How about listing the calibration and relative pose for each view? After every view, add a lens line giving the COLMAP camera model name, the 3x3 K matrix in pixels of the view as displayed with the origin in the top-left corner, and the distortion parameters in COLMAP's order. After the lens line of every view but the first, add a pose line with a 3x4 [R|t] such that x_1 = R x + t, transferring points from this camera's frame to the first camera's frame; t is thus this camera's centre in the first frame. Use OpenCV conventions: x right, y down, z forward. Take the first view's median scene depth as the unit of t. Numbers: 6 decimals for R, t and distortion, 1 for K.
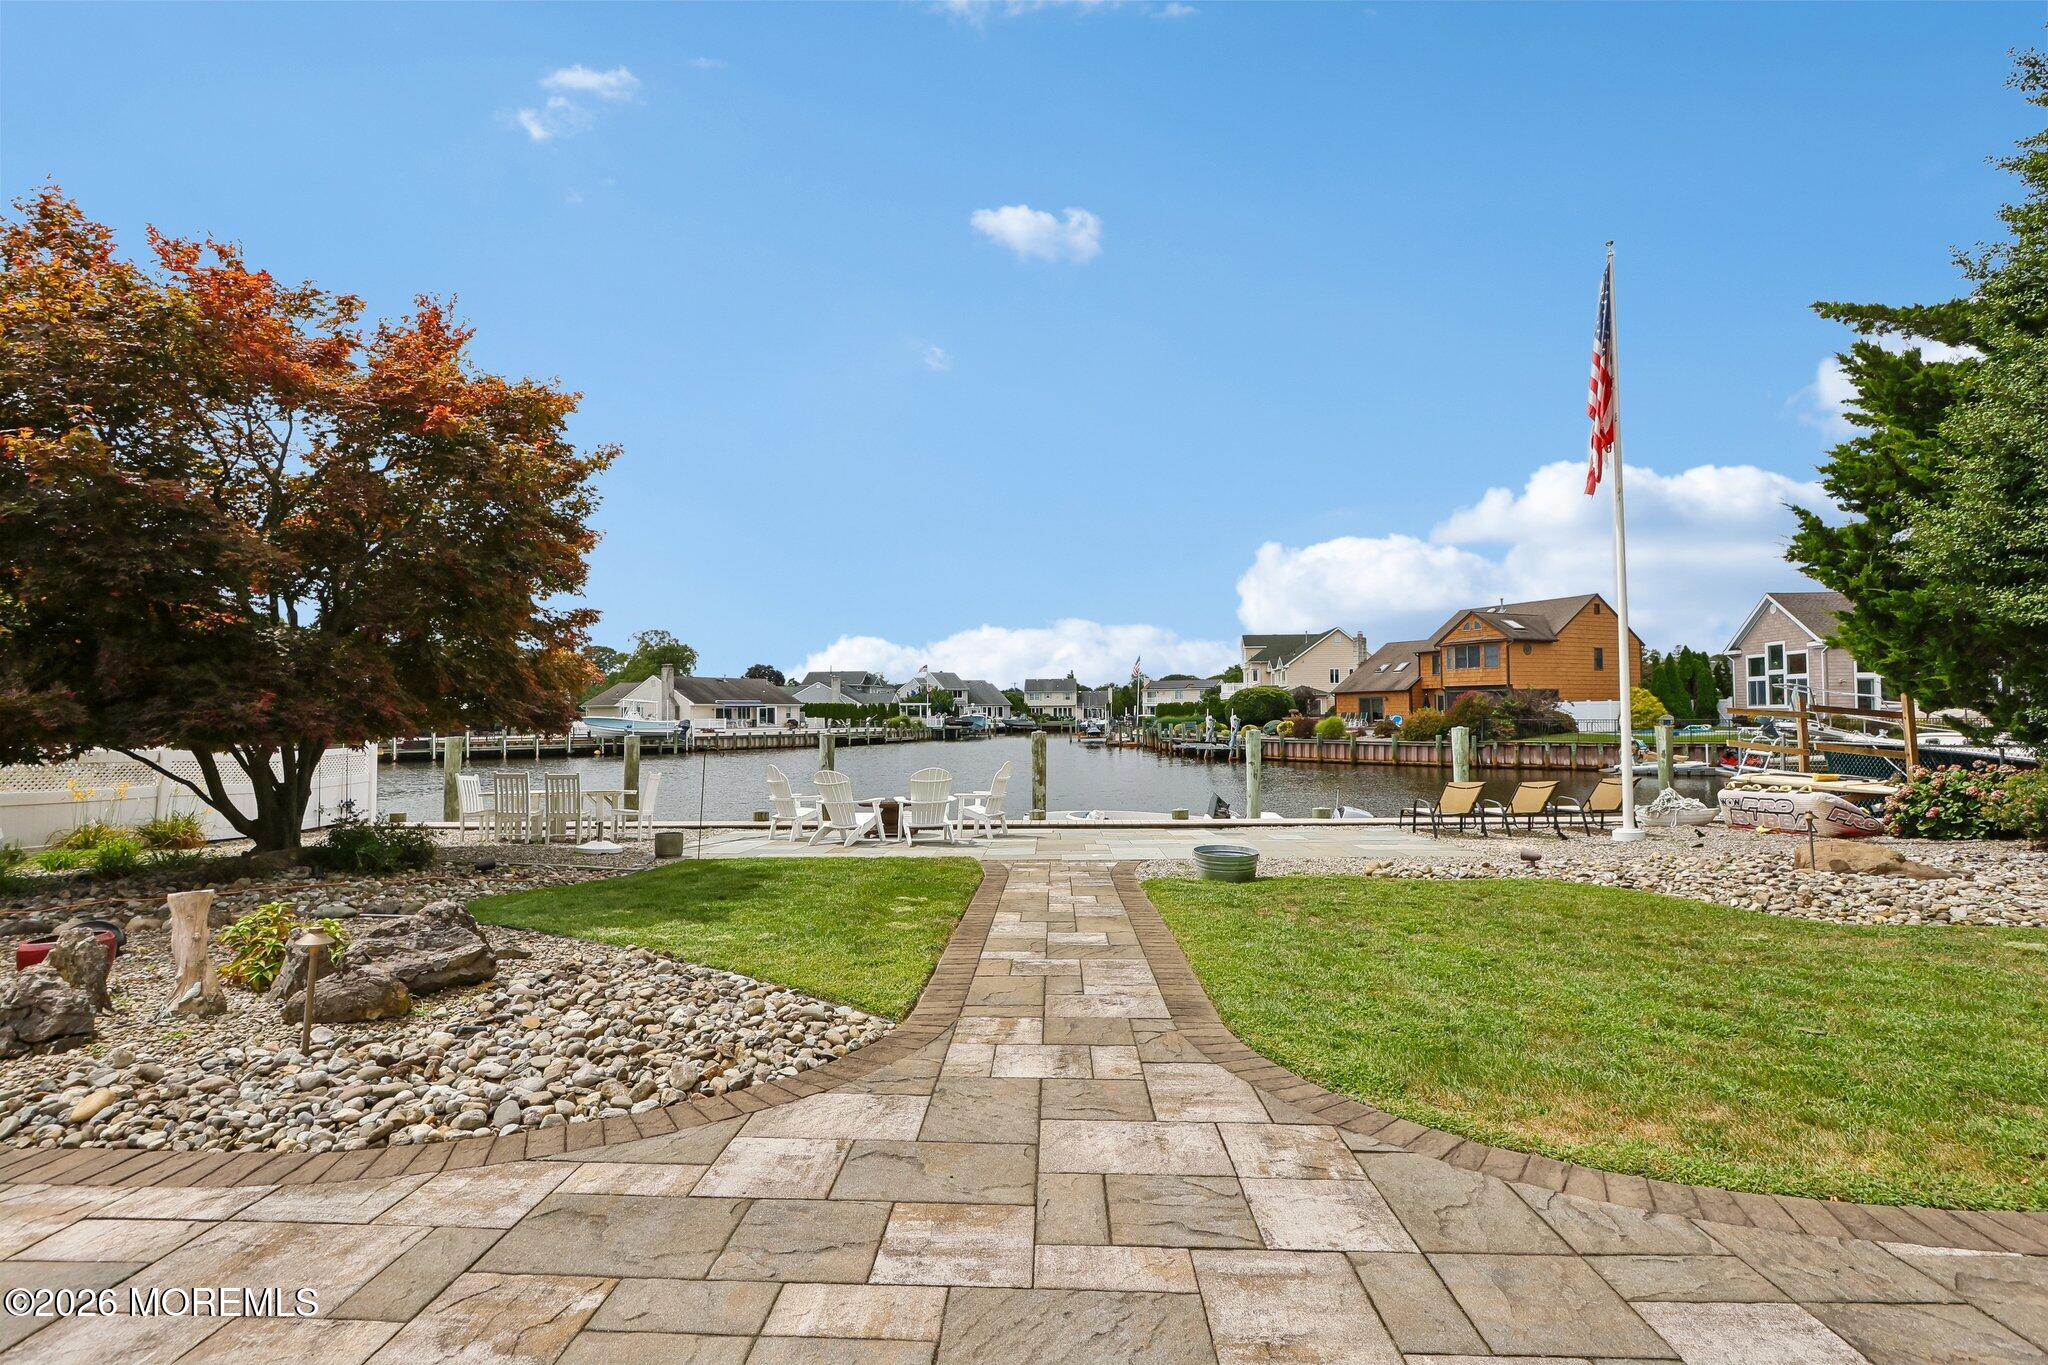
lens RADIAL K [[948.5, 0, 1027.1], [0, 948.5, 644.1], [0, 0, 1]] dist [-0.020484, 0.003287]
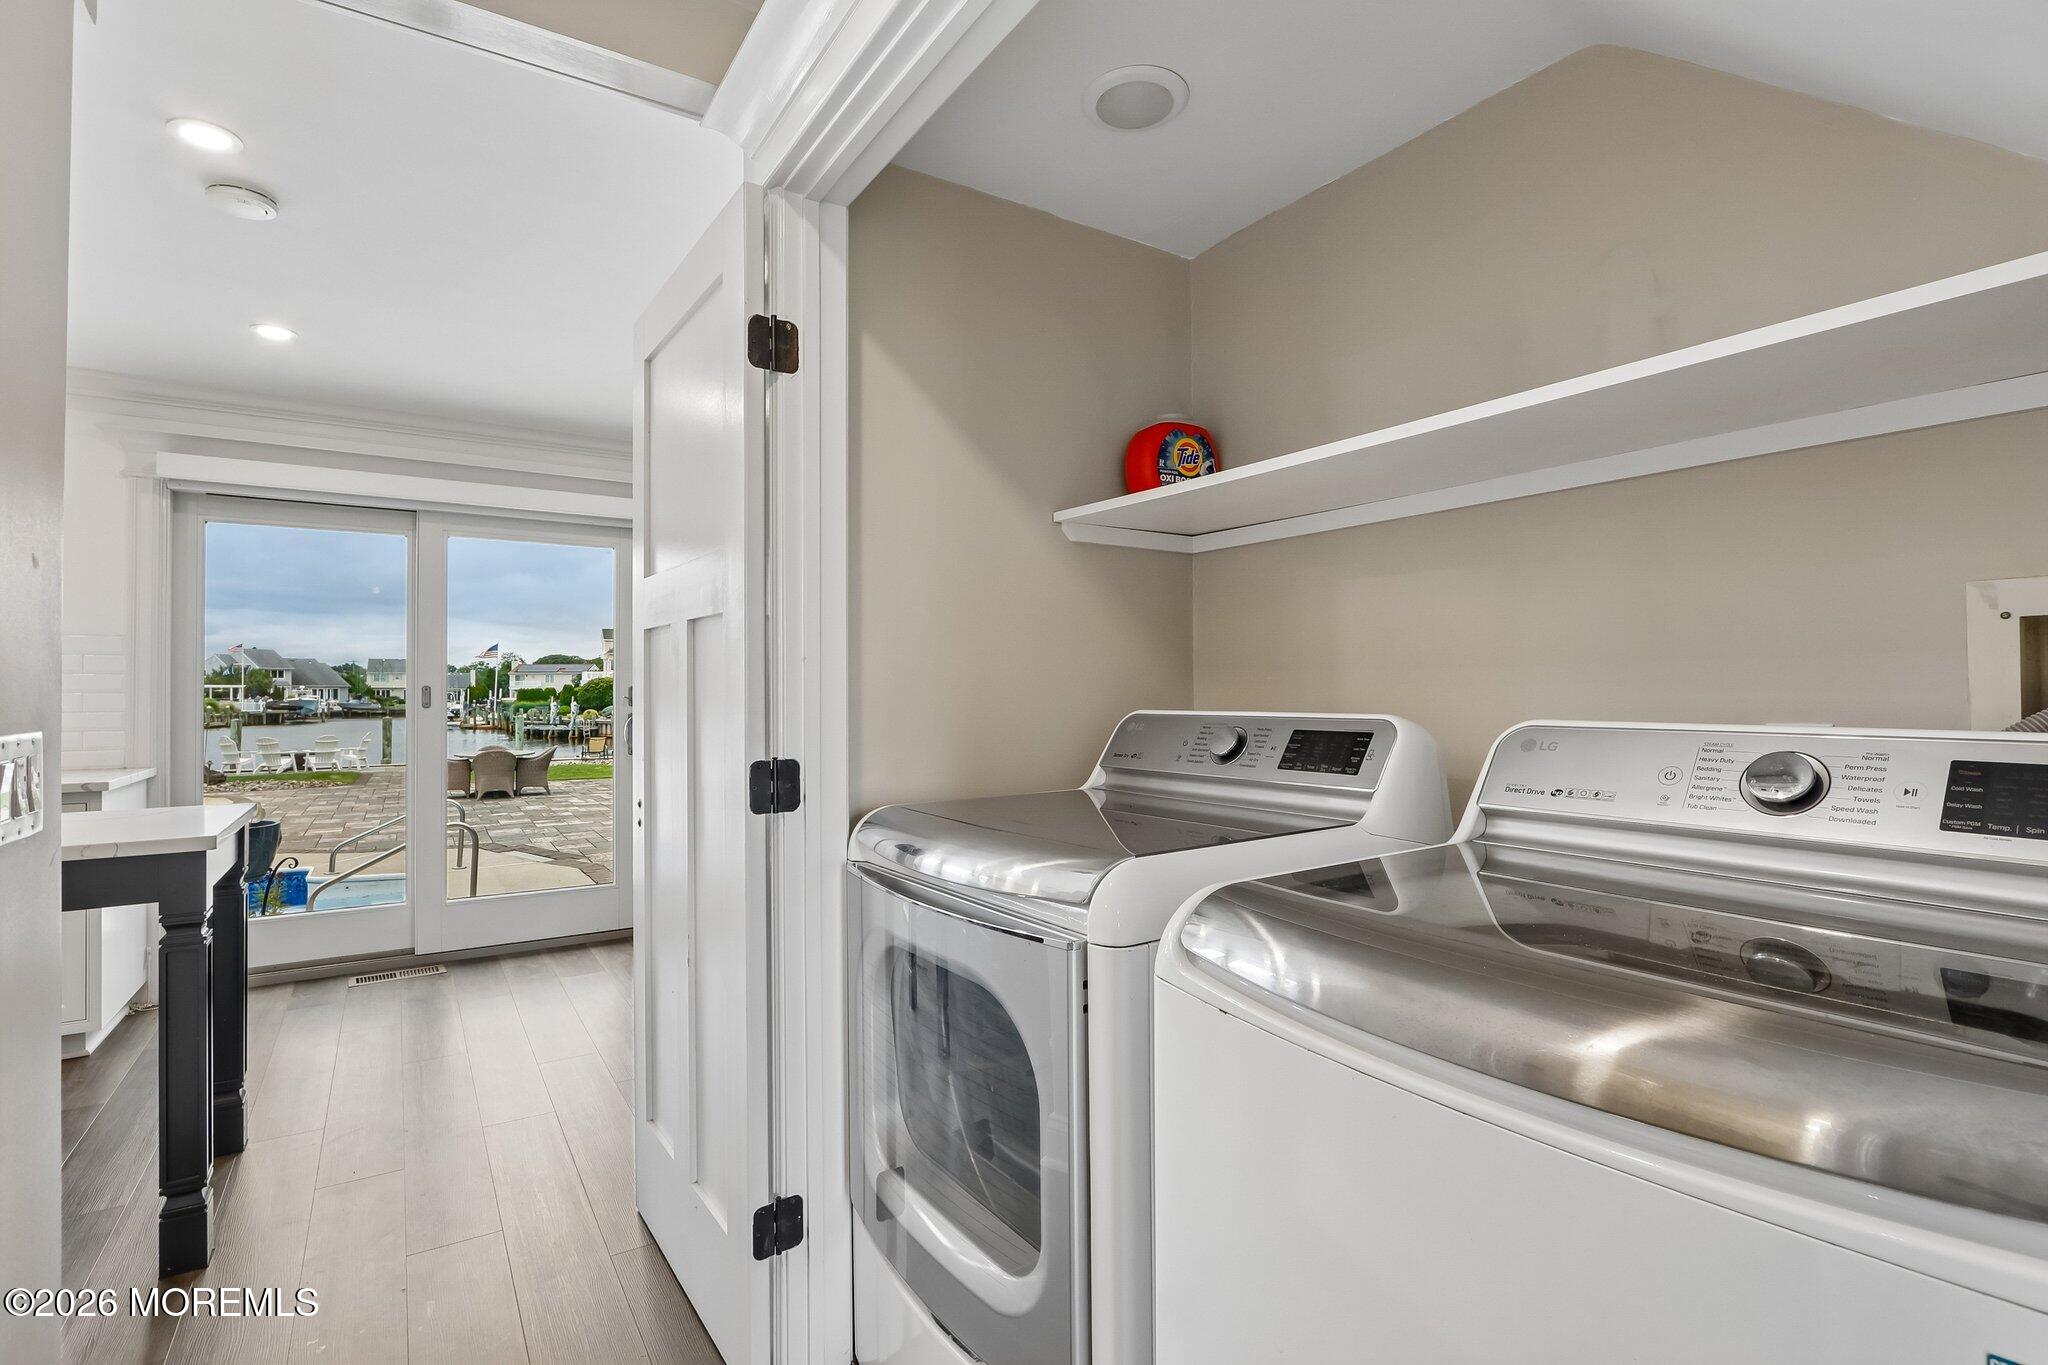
lens RADIAL K [[948.5, 0, 1004.4], [0, 948.5, 687.7], [0, 0, 1]] dist [-0.020484, 0.003287]
pose [[0.828344, 0.009947, 0.560132, -0.003298], [-0.046123, 0.997659, 0.050492, -0.020154], [-0.558319, -0.067660, 0.826863, -0.210348]]
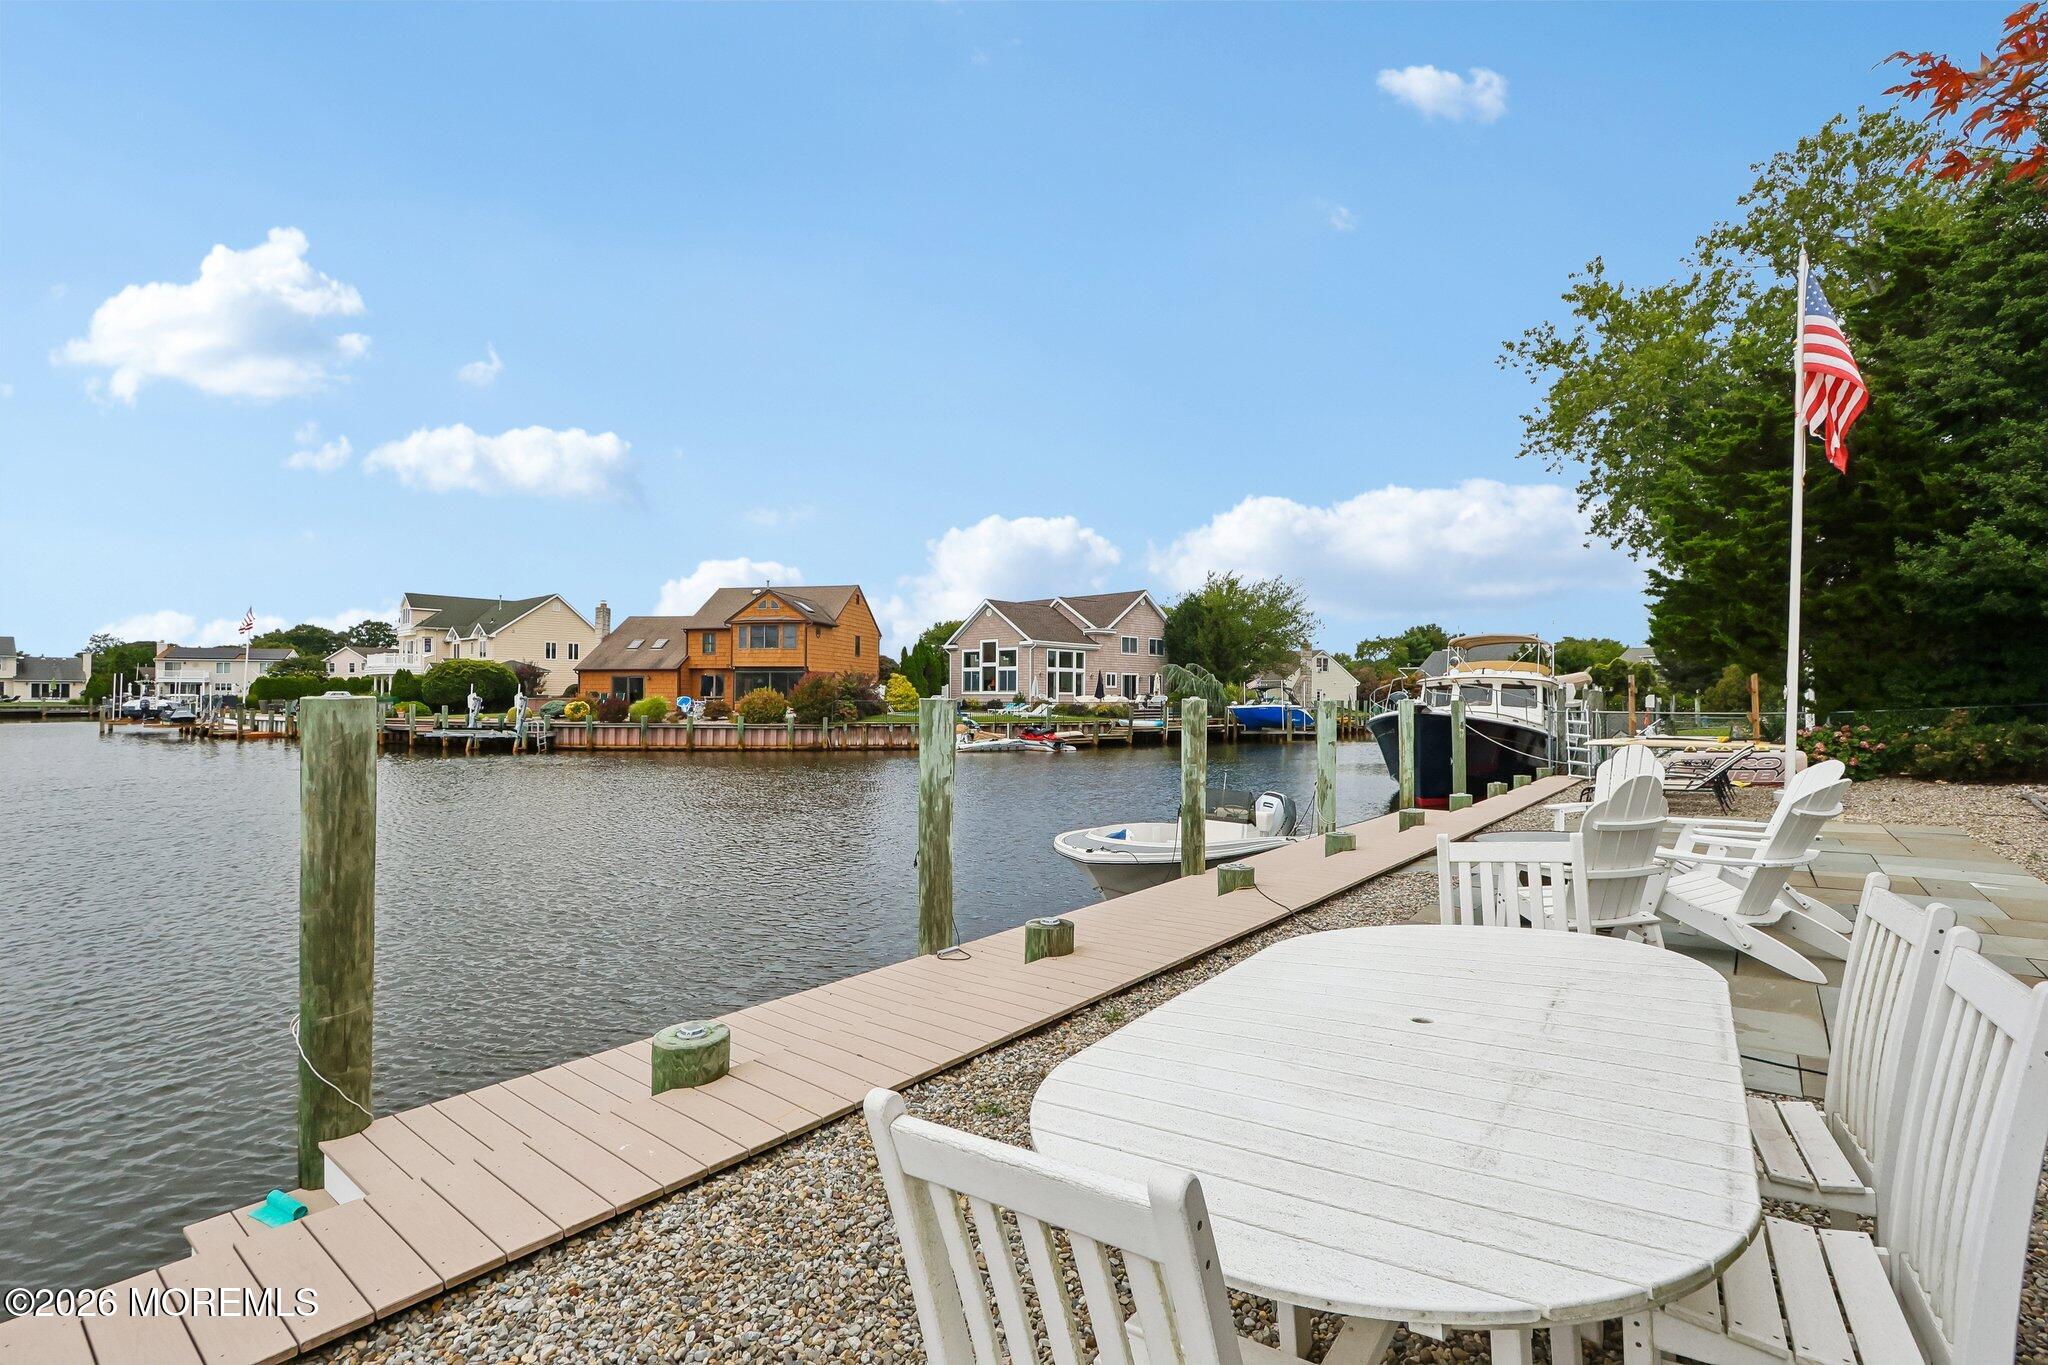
lens RADIAL K [[948.5, 0, 1005.5], [0, 948.5, 688.6], [0, 0, 1]] dist [-0.020484, 0.003287]
pose [[0.605281, 0.018505, 0.795797, -0.099421], [-0.067429, 0.997328, 0.028095, 0.015403], [-0.793151, -0.070666, 0.604912, 0.148018]]
